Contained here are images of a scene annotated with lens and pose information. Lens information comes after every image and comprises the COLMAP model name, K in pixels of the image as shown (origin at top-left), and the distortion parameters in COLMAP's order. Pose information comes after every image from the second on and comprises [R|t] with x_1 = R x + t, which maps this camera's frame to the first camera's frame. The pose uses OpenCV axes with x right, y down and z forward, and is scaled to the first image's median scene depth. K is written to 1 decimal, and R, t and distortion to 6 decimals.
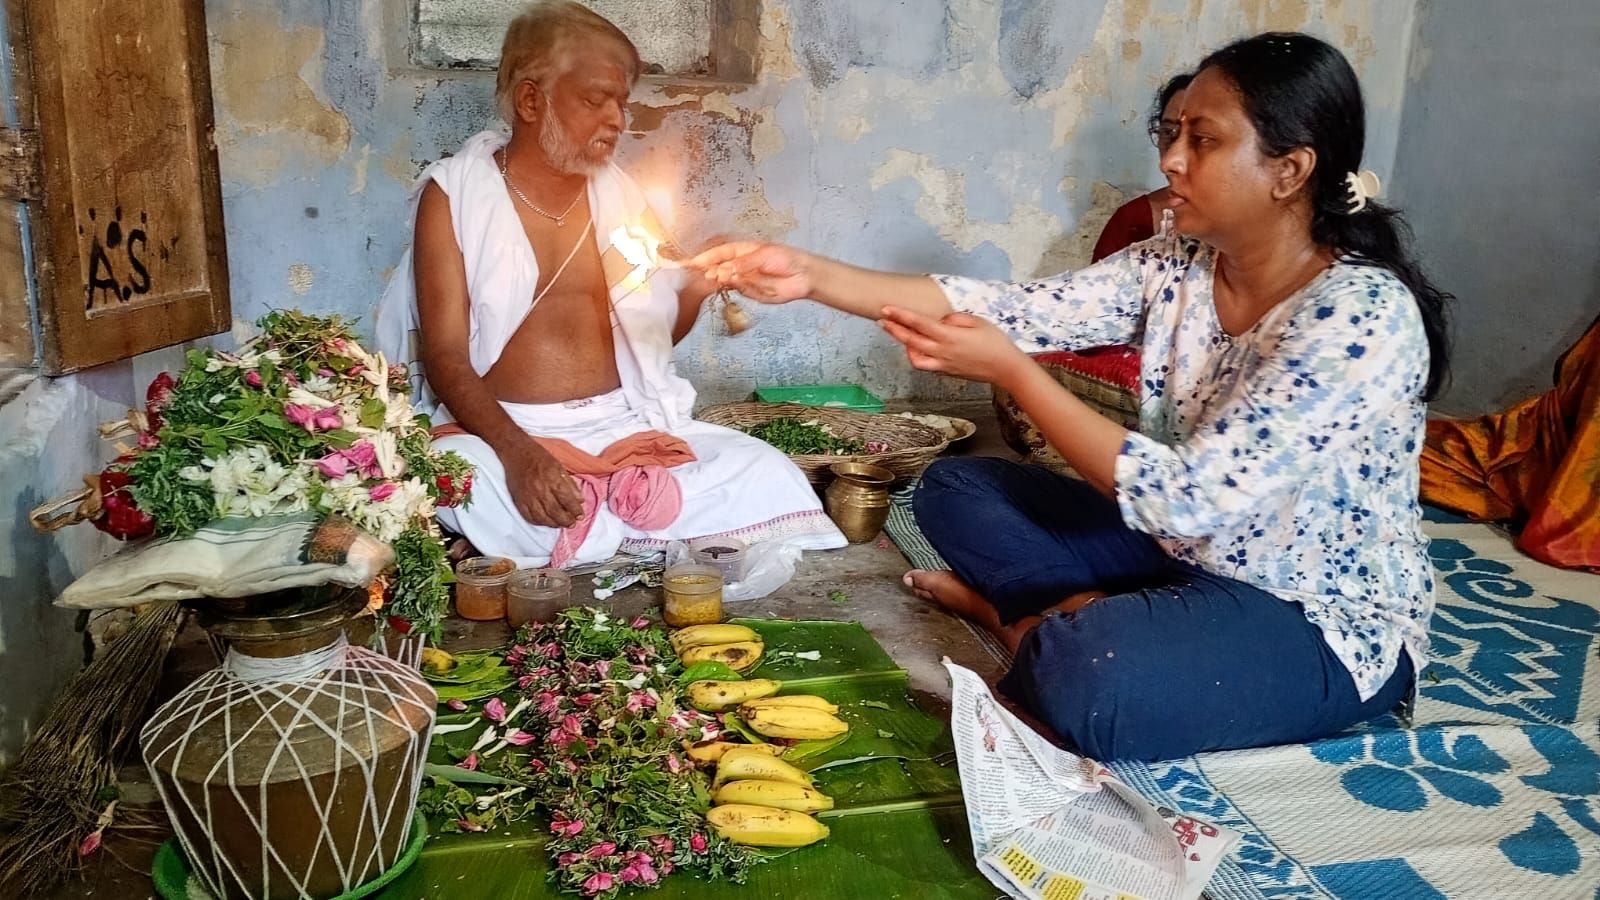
lens RADIAL K [[1274.9, 0, 789.3], [0, 1274.9, 442.2], [0, 0, 1]] dist [0.045424, -0.042718]
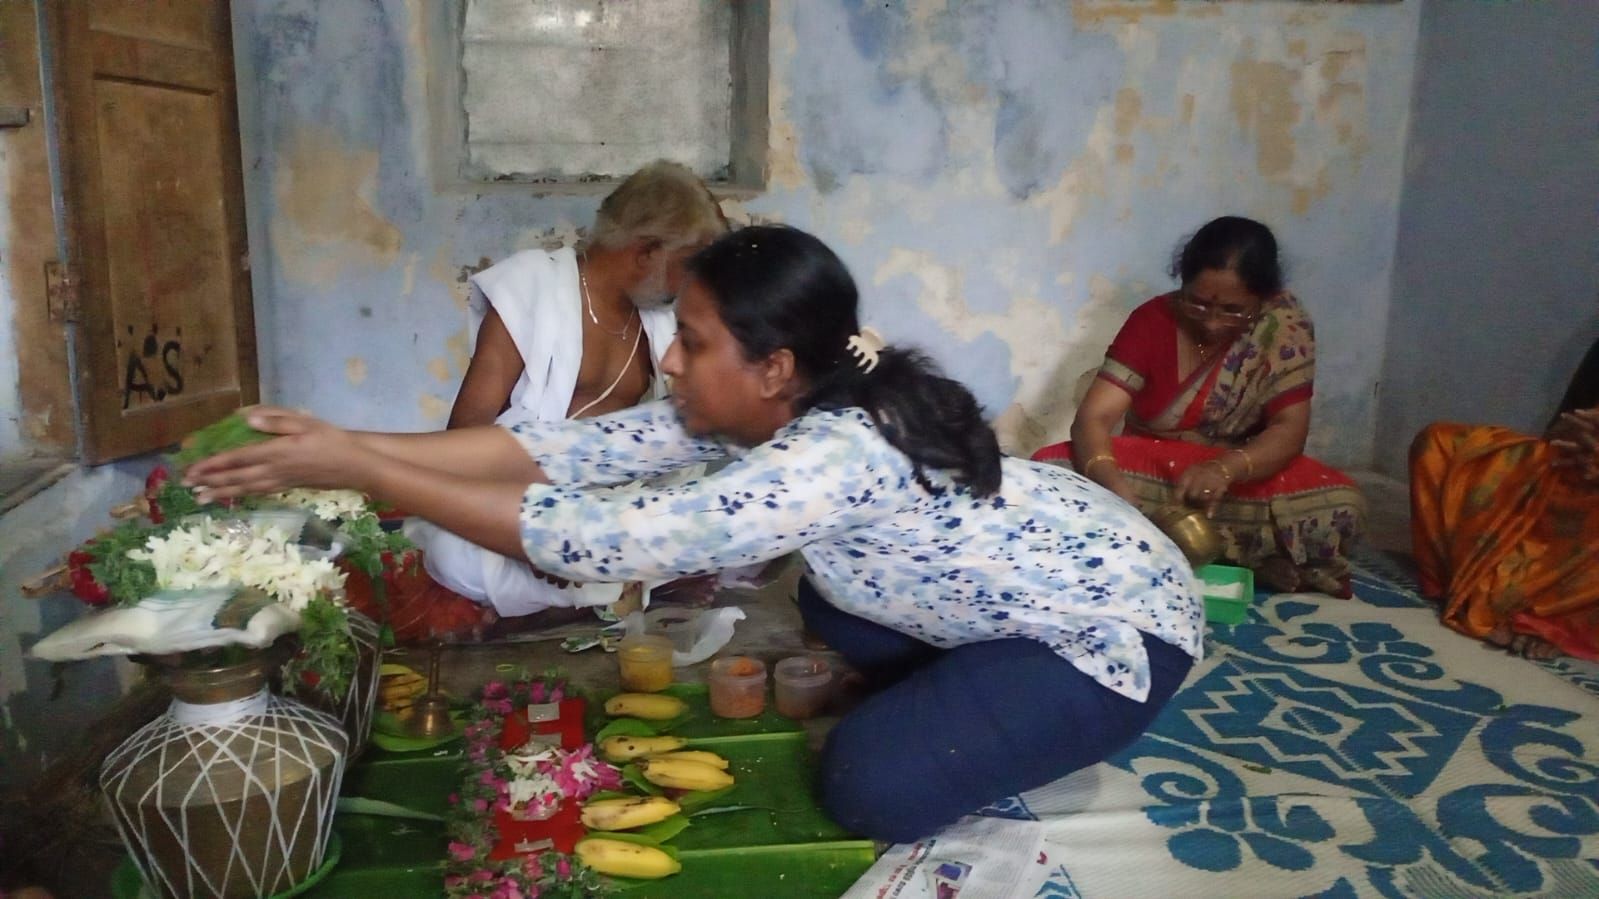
lens RADIAL K [[1274.1, 0, 810.0], [0, 1274.1, 454.8], [0, 0, 1]] dist [0.045424, -0.042718]
pose [[0.994941, 0.005809, -0.100293, 0.216628], [-0.009940, 0.999120, -0.040739, -0.019384], [0.099968, 0.041529, 0.994124, -0.127341]]
